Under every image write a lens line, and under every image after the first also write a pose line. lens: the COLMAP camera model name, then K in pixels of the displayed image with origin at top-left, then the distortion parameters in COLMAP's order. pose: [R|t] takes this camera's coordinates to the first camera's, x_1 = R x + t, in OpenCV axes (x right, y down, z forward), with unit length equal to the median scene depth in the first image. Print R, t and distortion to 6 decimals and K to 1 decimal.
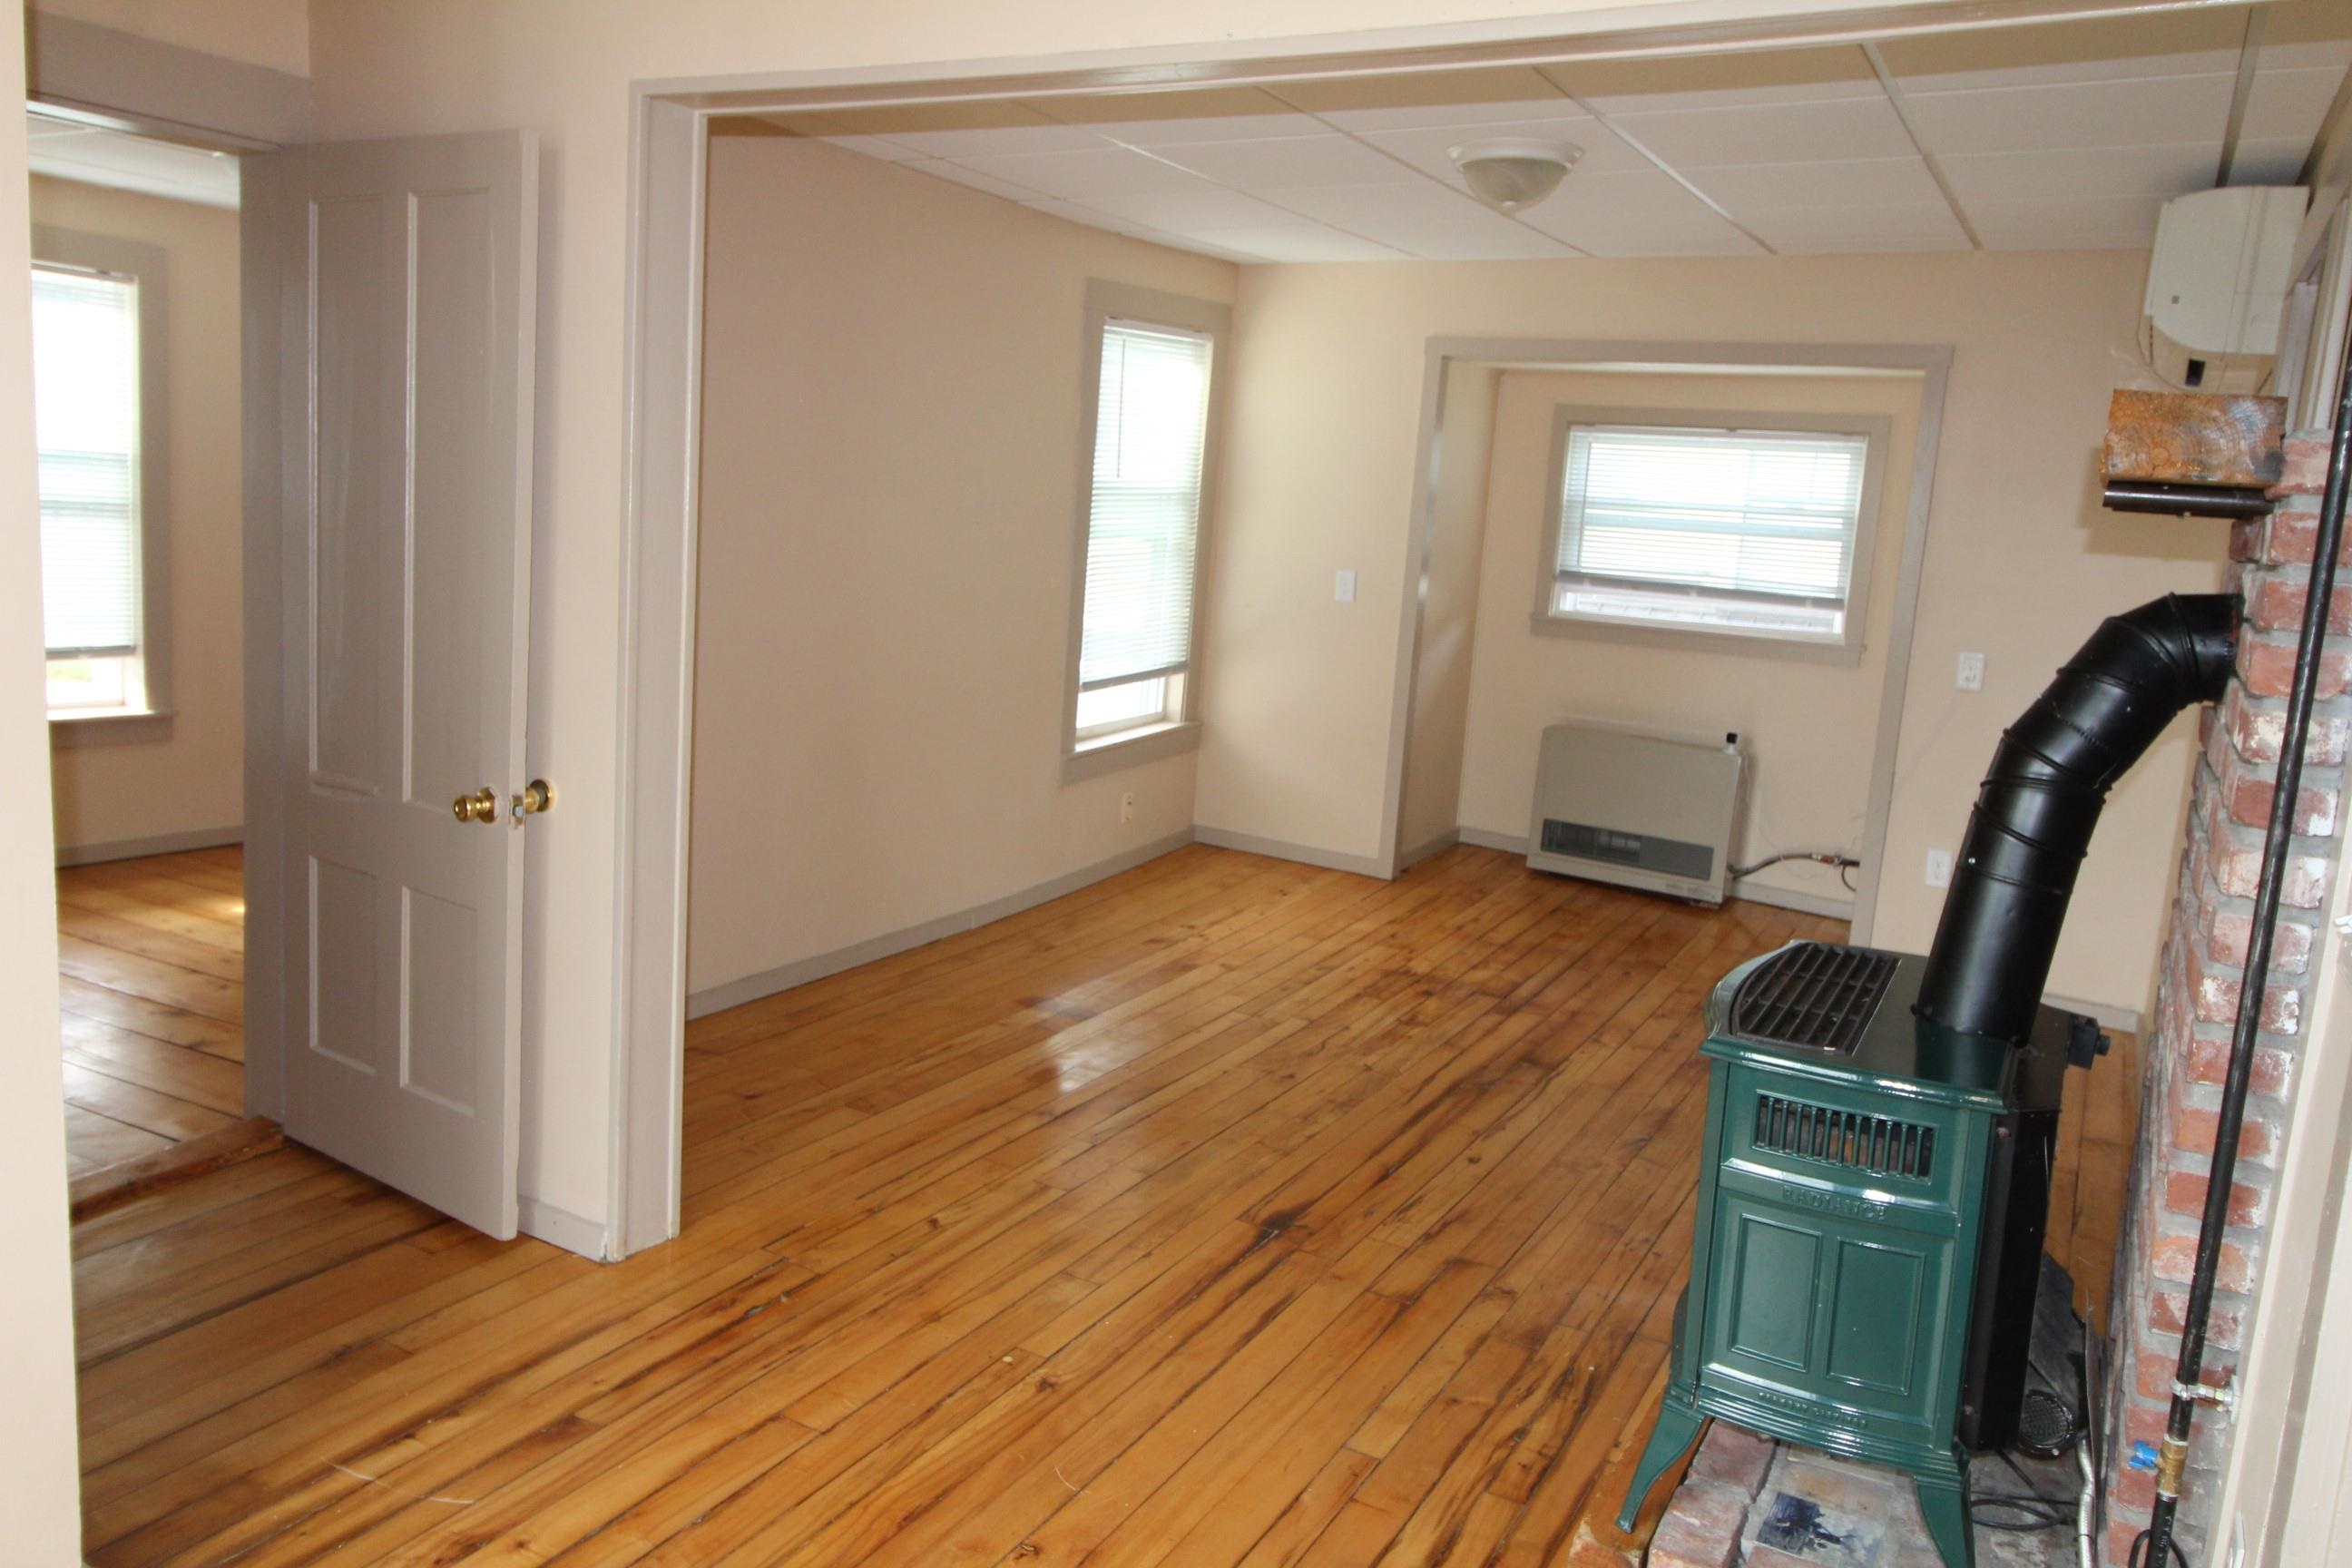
lens RADIAL K [[1700.8, 0, 1180.1], [0, 1700.8, 751.1], [0, 0, 1]] dist [0.005694, -0.003312]
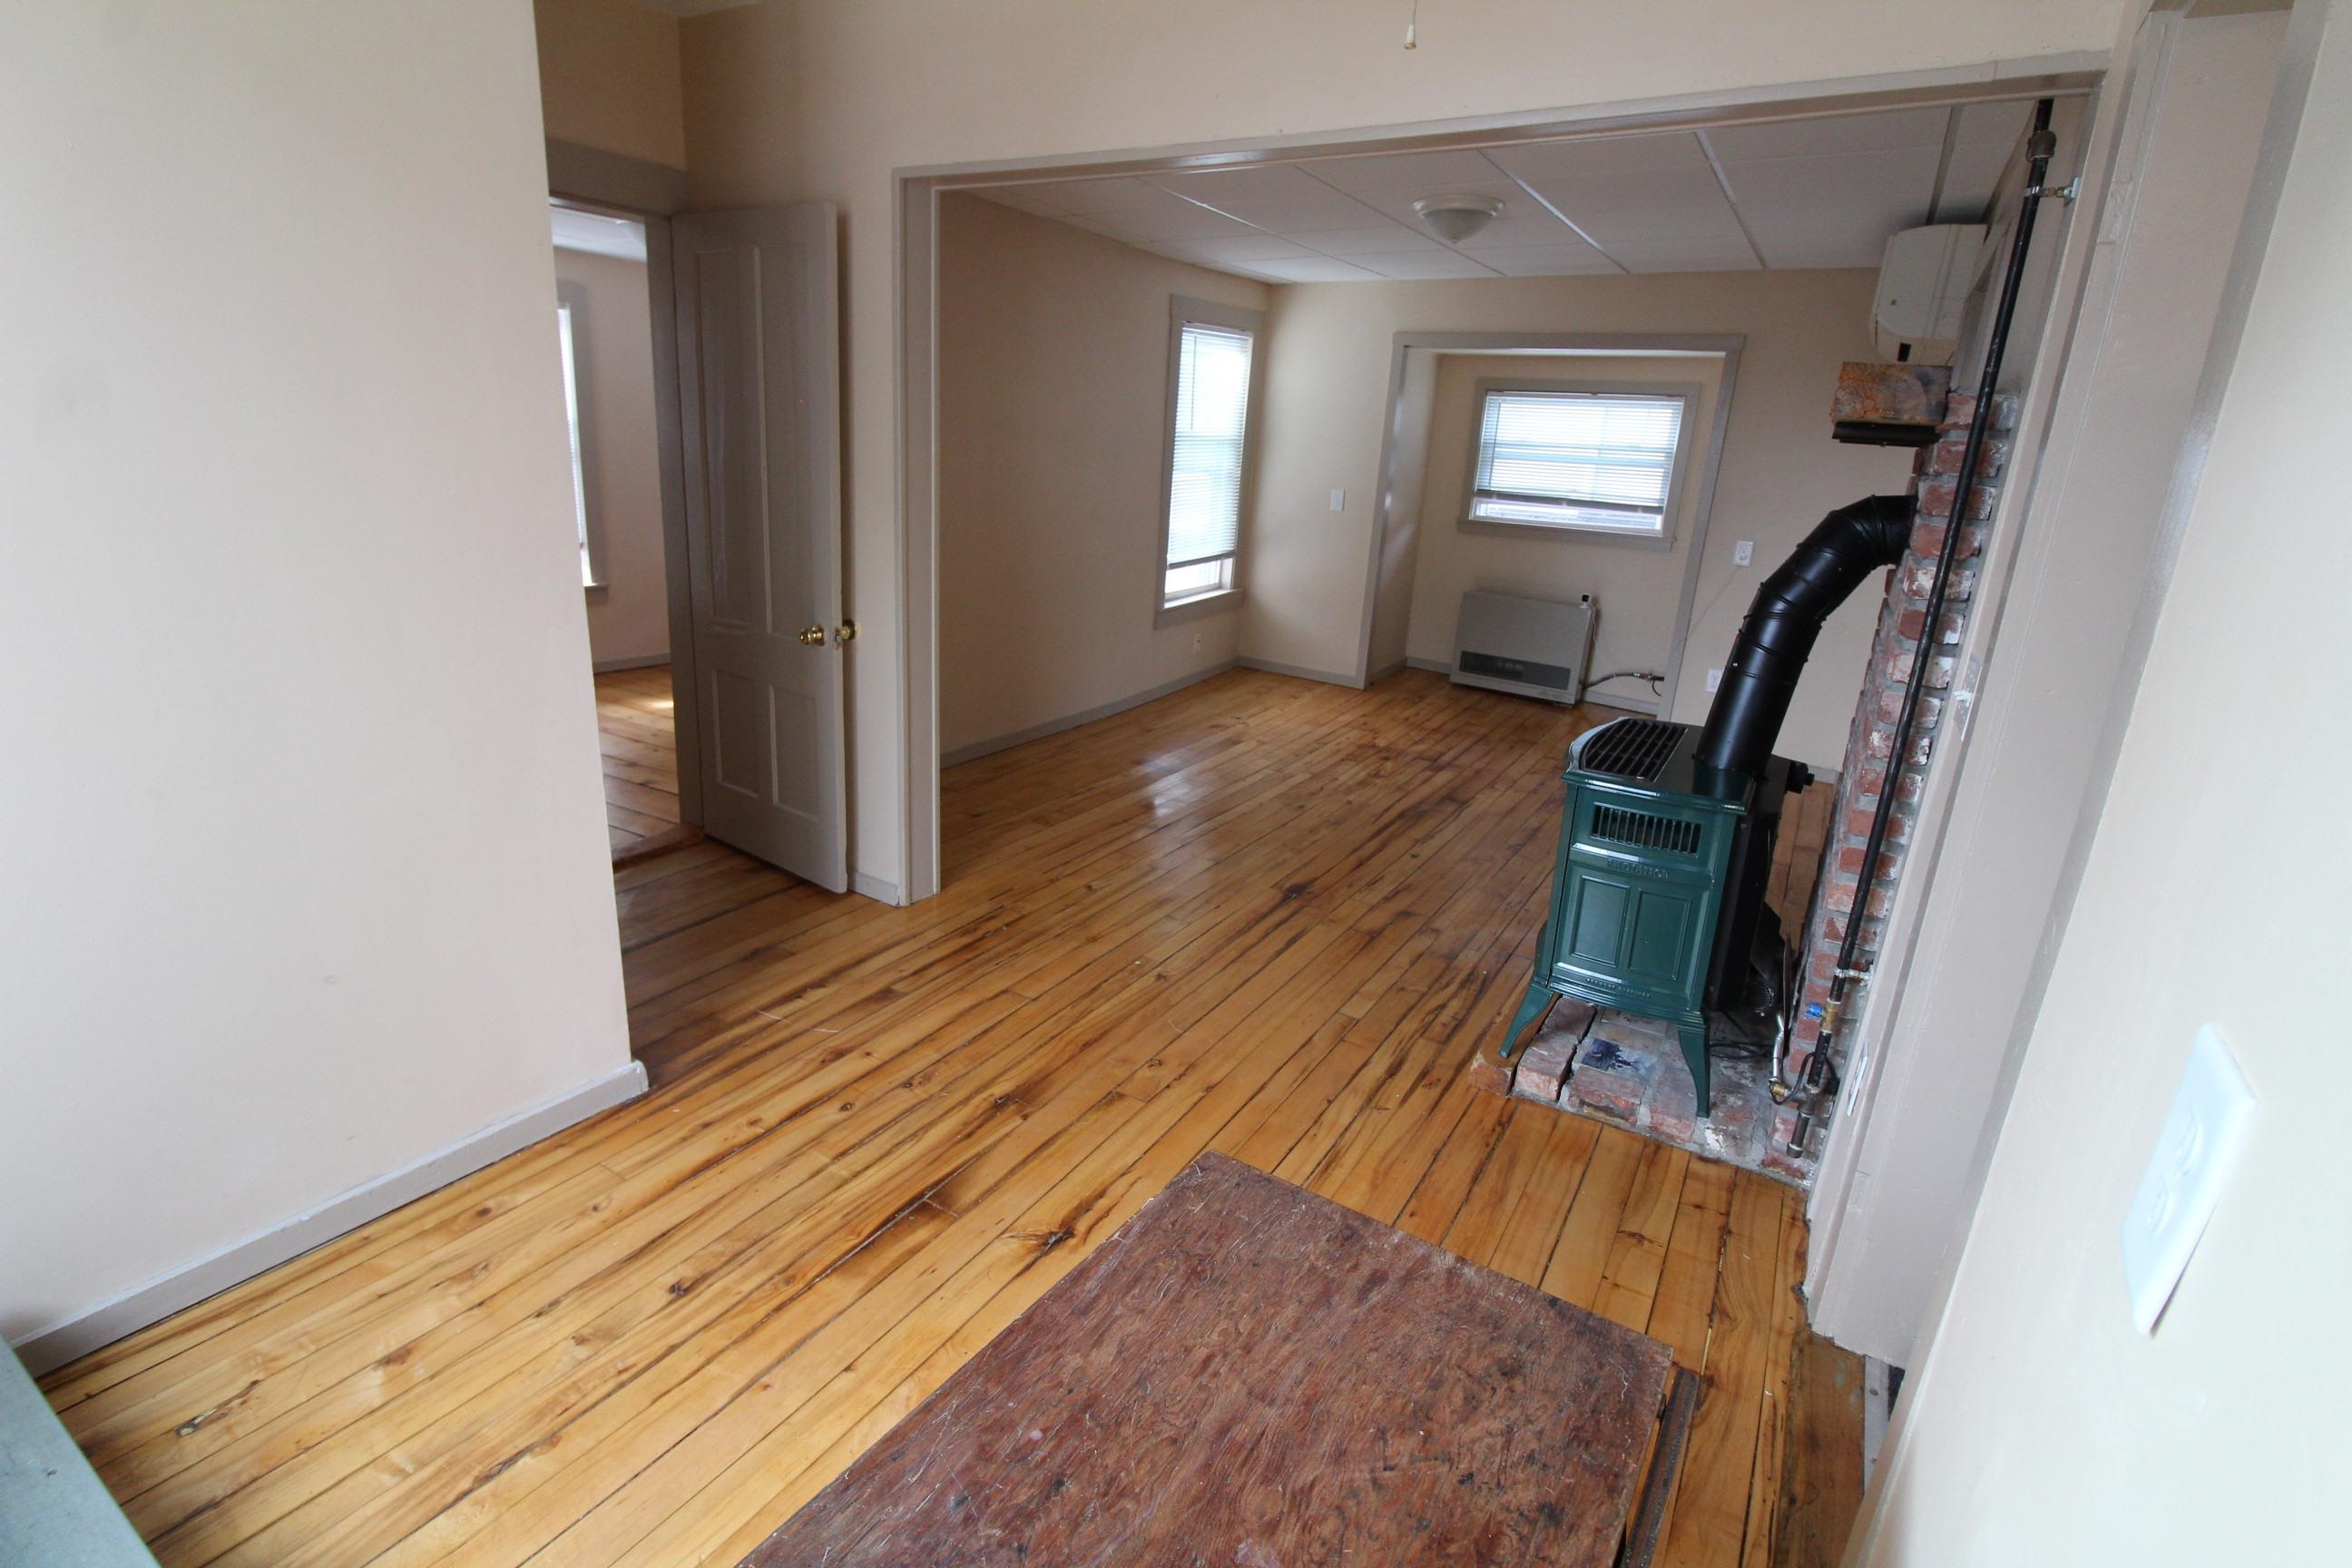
lens RADIAL K [[1094.3, 0, 1172.1], [0, 1094.3, 757.0], [0, 0, 1]] dist [-0.004297, -0.009869]
pose [[0.999078, 0.003685, -0.042779, -0.020091], [0.001859, 0.991665, 0.128833, 0.012924], [0.042897, -0.128794, 0.990743, -0.049815]]
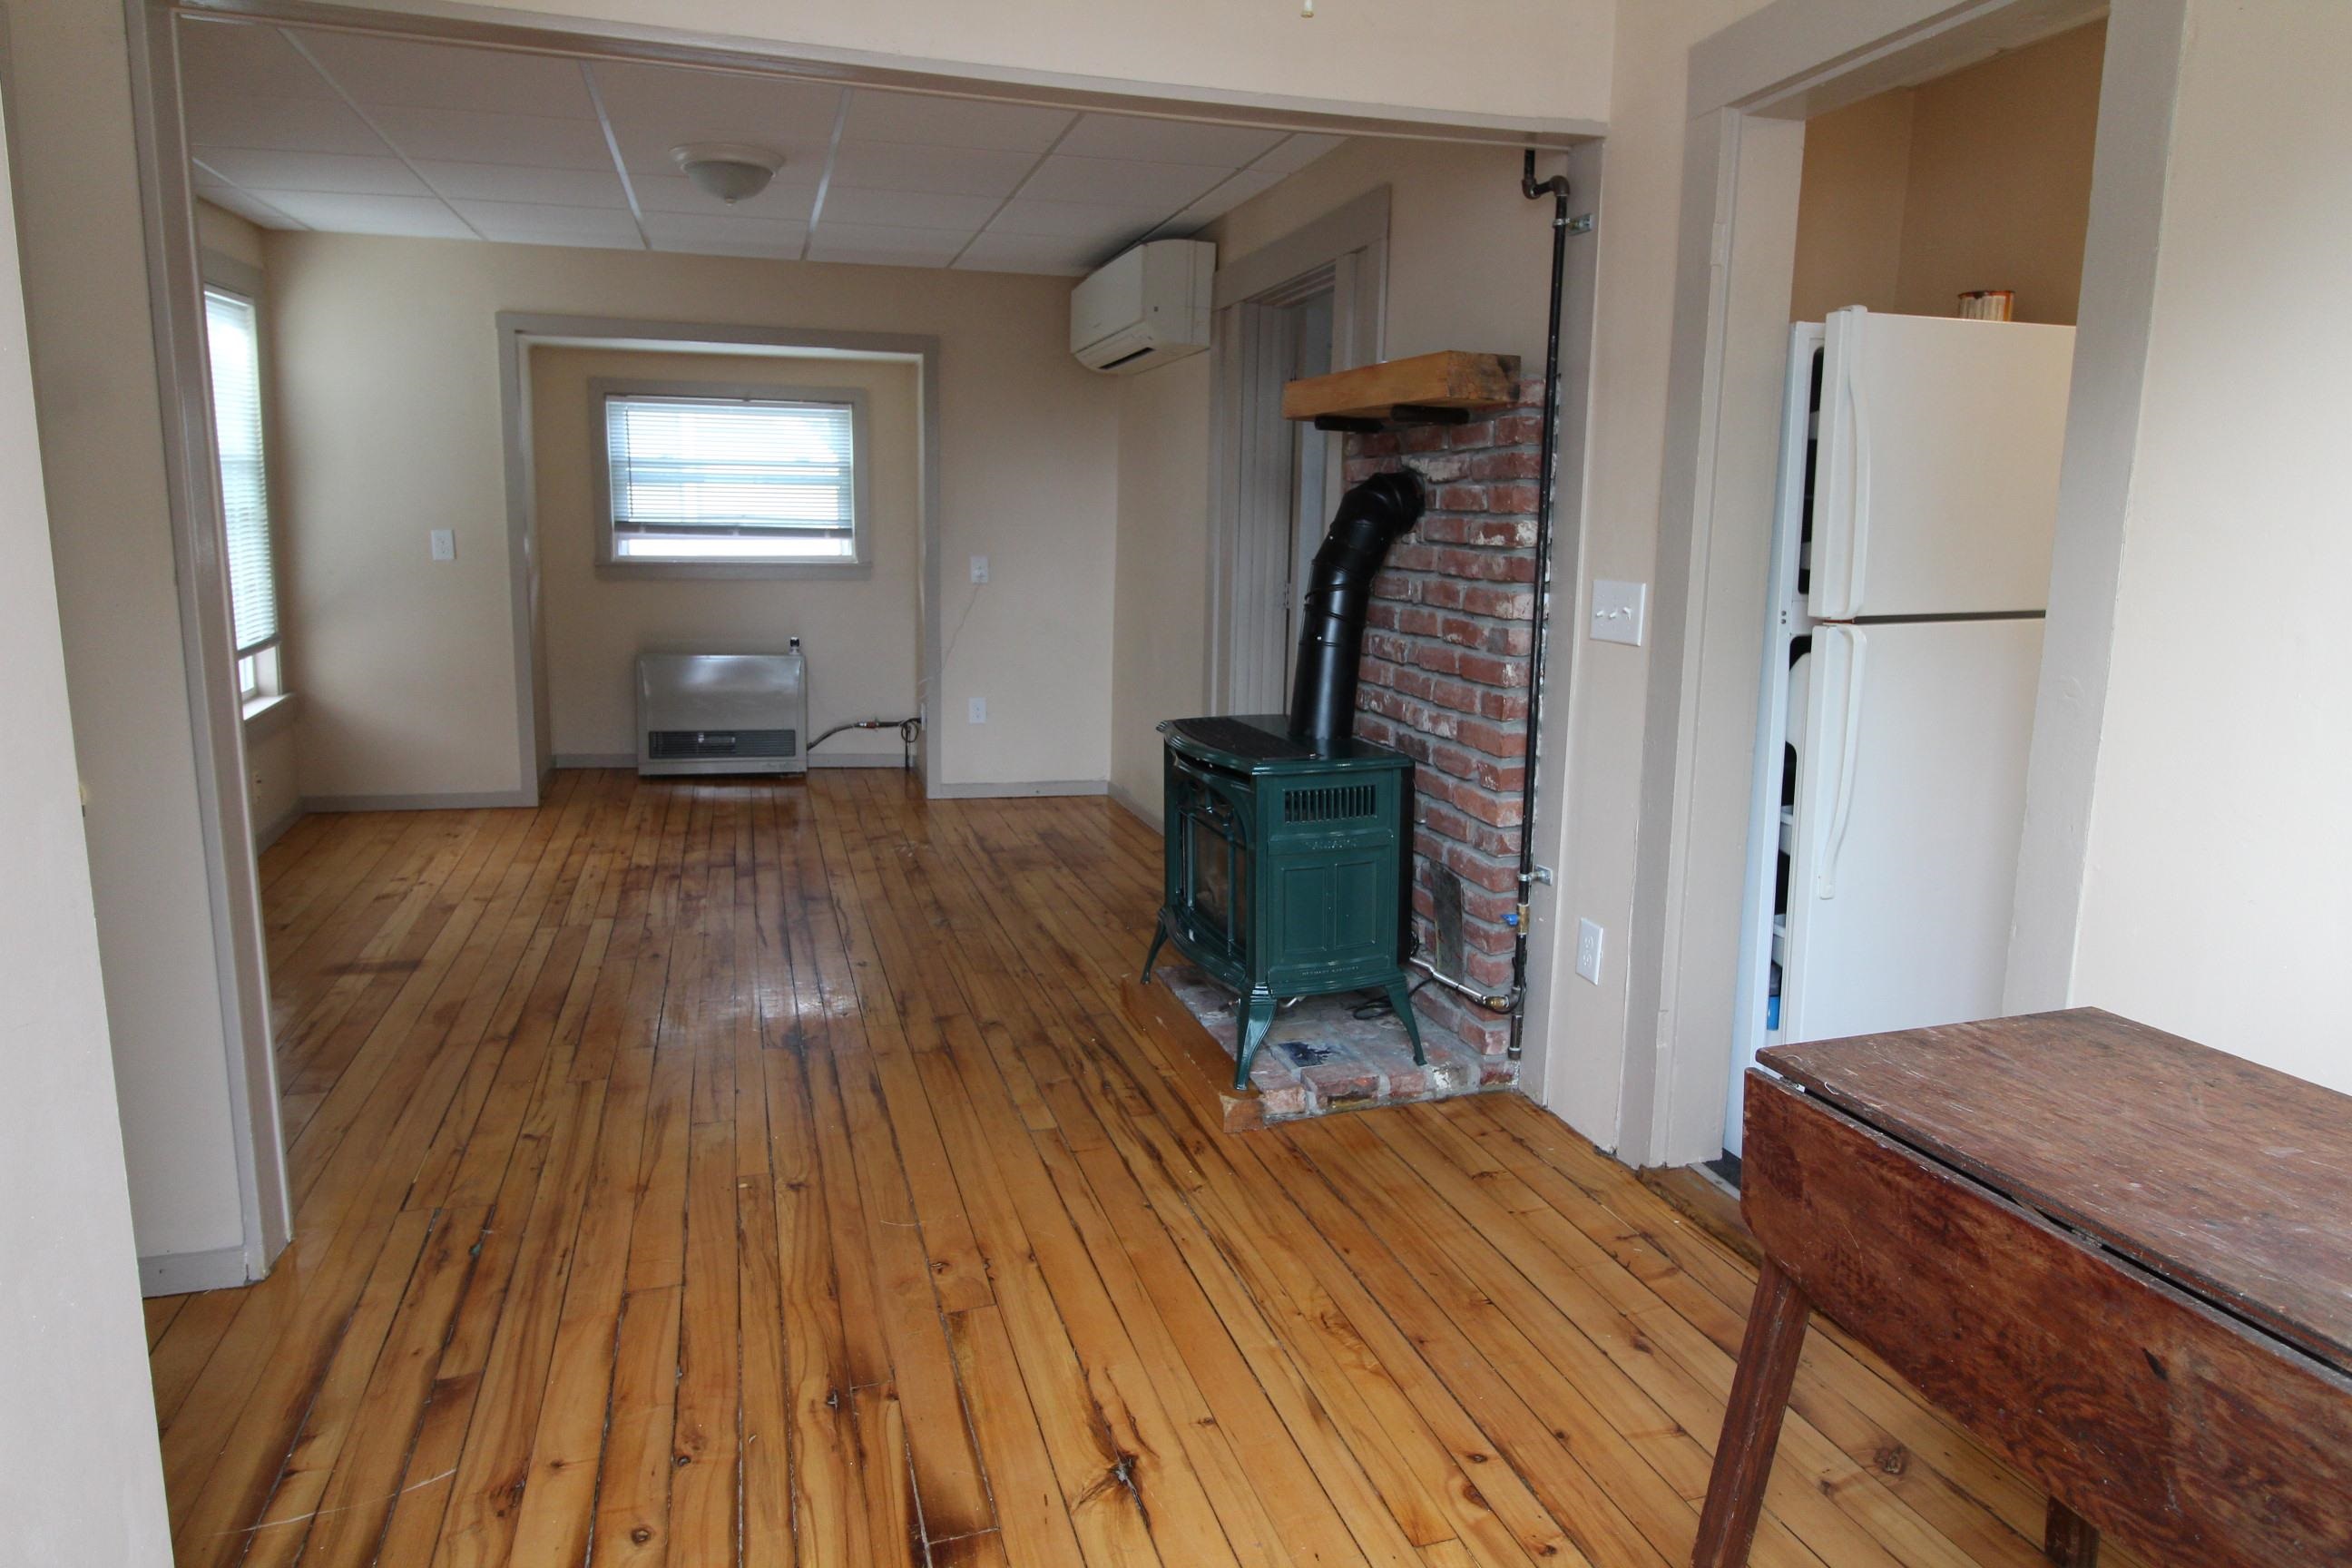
lens RADIAL K [[1424.1, 0, 1183.4], [0, 1424.1, 755.5], [0, 0, 1]] dist [0.005861, -0.013219]
pose [[0.679467, -0.172378, 0.713170, -0.508463], [0.140422, 0.984594, 0.104197, 0.010182], [-0.720144, 0.029347, 0.693204, 0.099269]]
